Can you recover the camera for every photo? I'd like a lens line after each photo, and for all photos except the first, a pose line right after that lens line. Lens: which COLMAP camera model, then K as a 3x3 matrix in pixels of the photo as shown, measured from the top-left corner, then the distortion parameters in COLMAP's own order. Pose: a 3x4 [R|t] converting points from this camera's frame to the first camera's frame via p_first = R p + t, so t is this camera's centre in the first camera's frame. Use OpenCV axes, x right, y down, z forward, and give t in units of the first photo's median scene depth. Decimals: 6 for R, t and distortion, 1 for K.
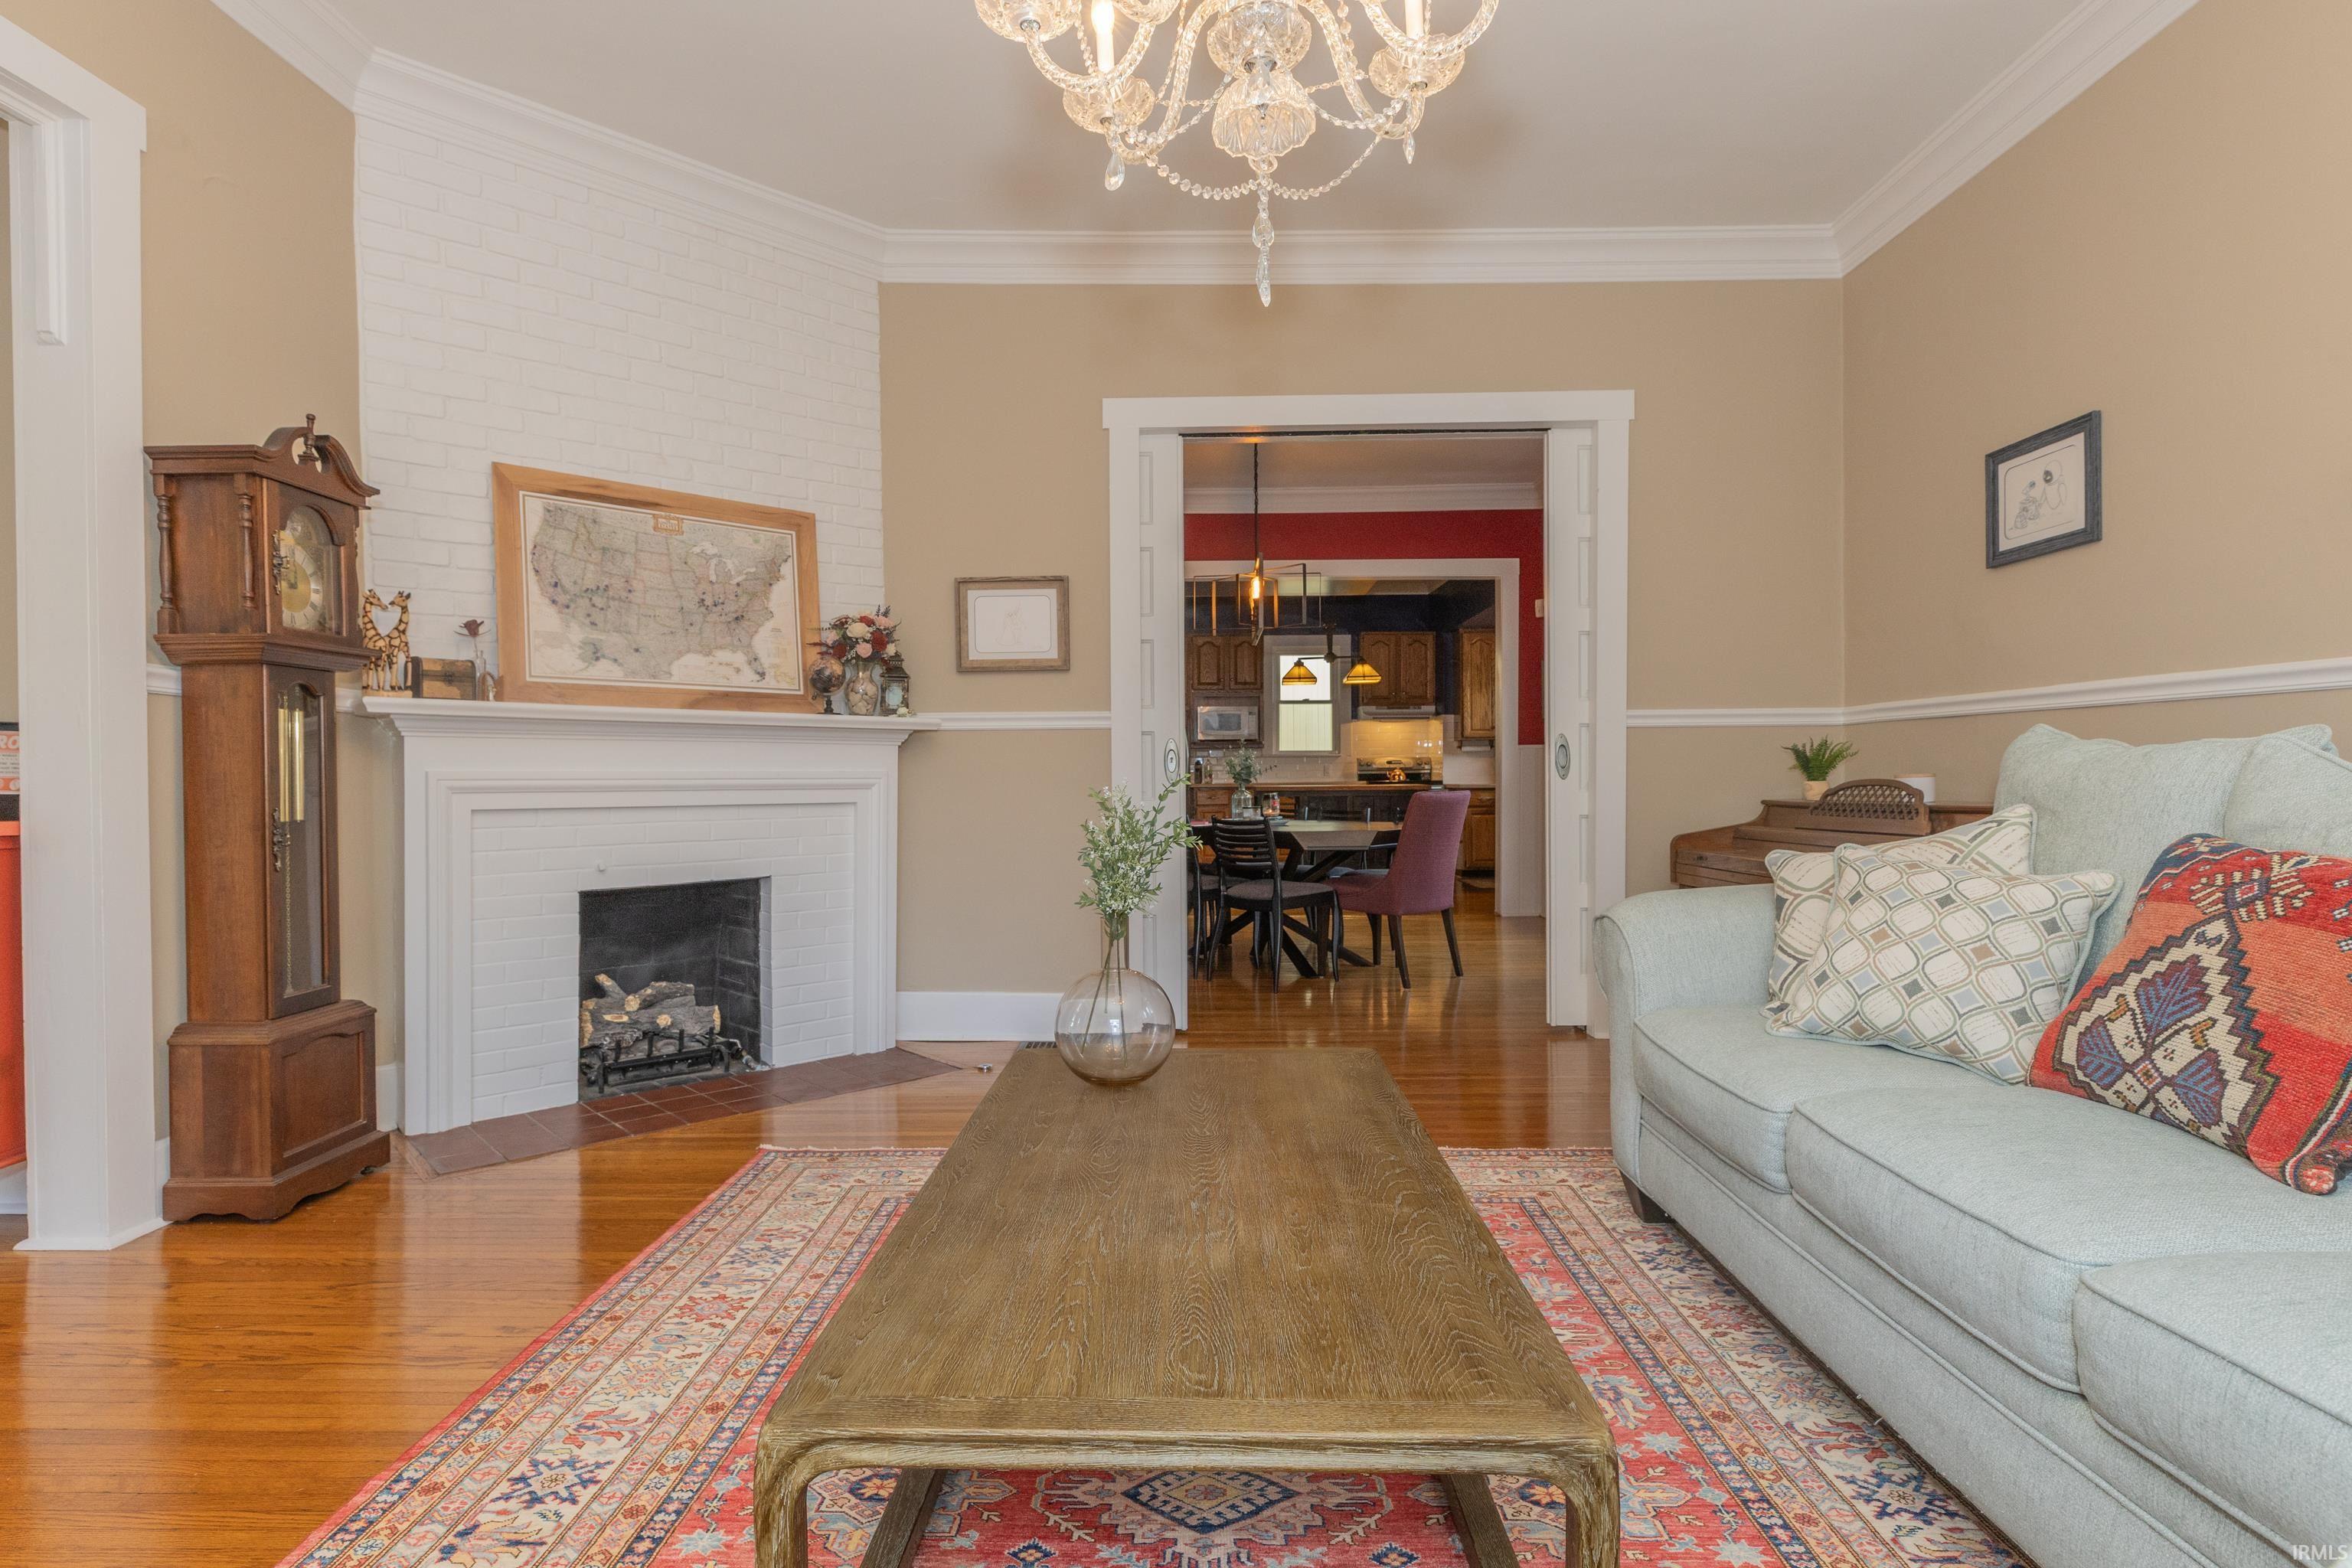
lens RADIAL K [[1173.3, 0, 1168.7], [0, 1173.3, 784.4], [0, 0, 1]] dist [-0.001818, -0.000188]
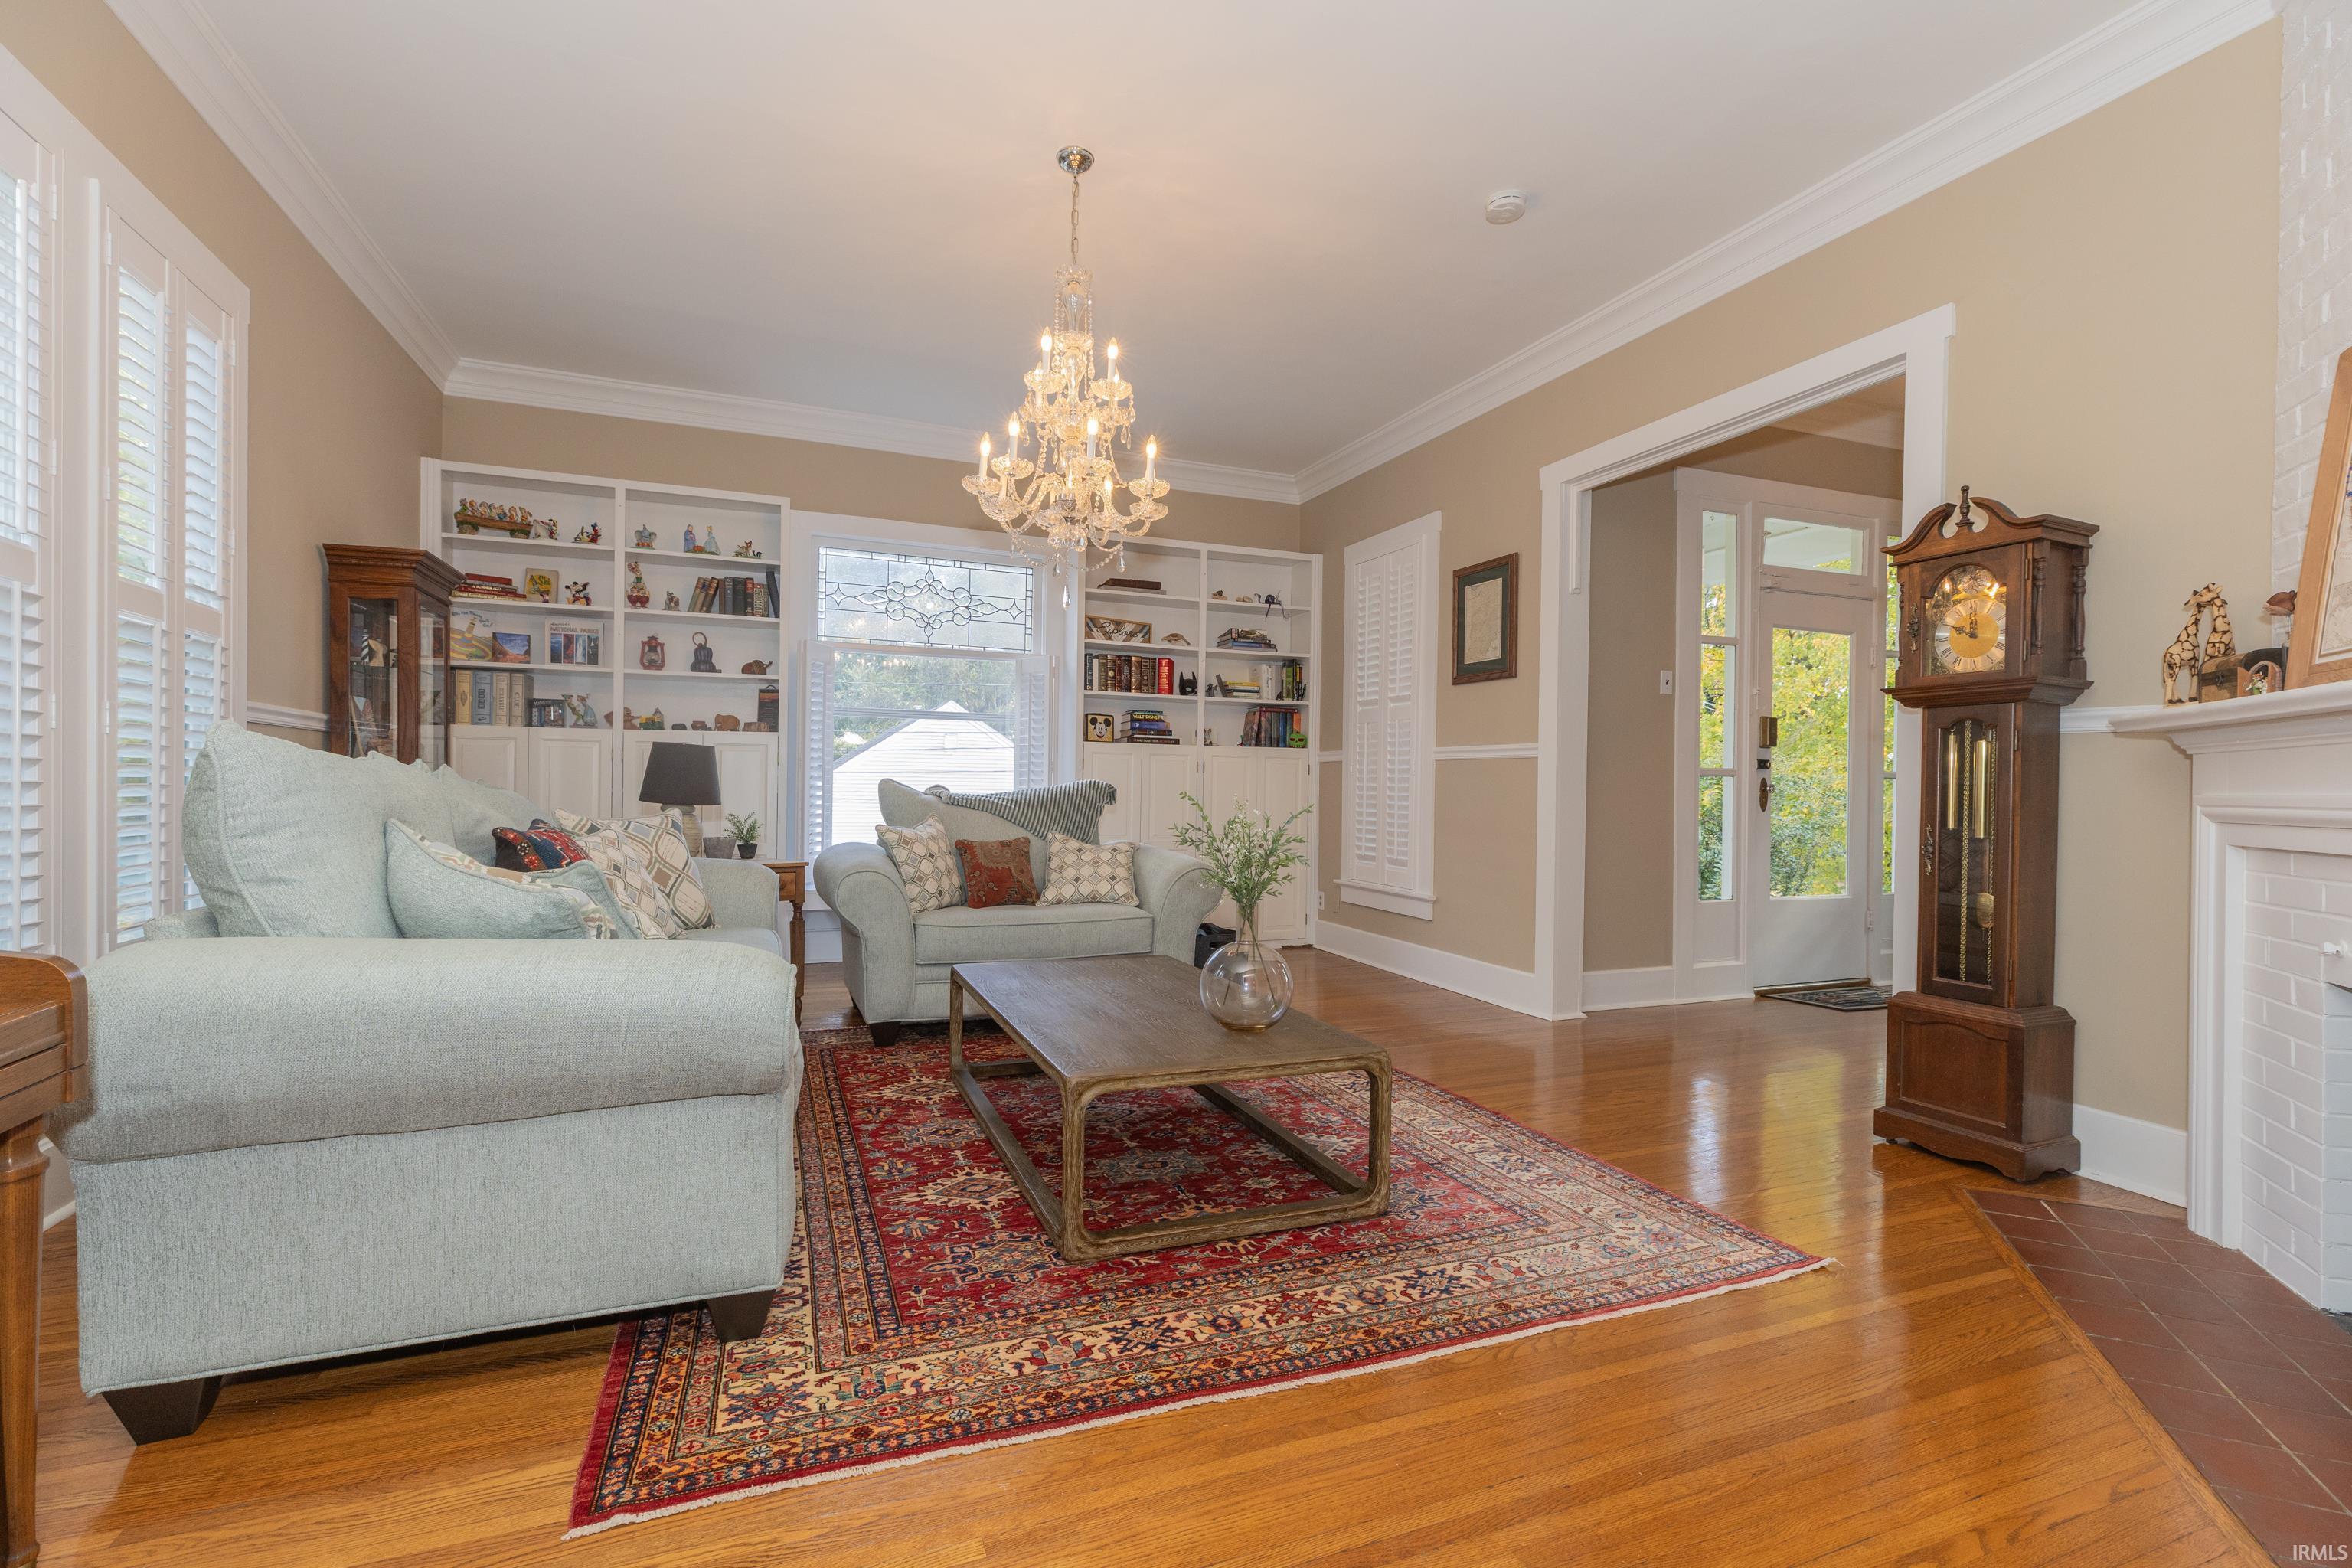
lens RADIAL K [[1055.3, 0, 1173.3], [0, 1055.3, 788.4], [0, 0, 1]] dist [0.003809, 0.000089]
pose [[-0.922714, -0.005927, -0.385440, 0.216546], [-0.009301, 0.999933, 0.006888, -0.009150], [0.385374, 0.009941, -0.922707, 0.920065]]
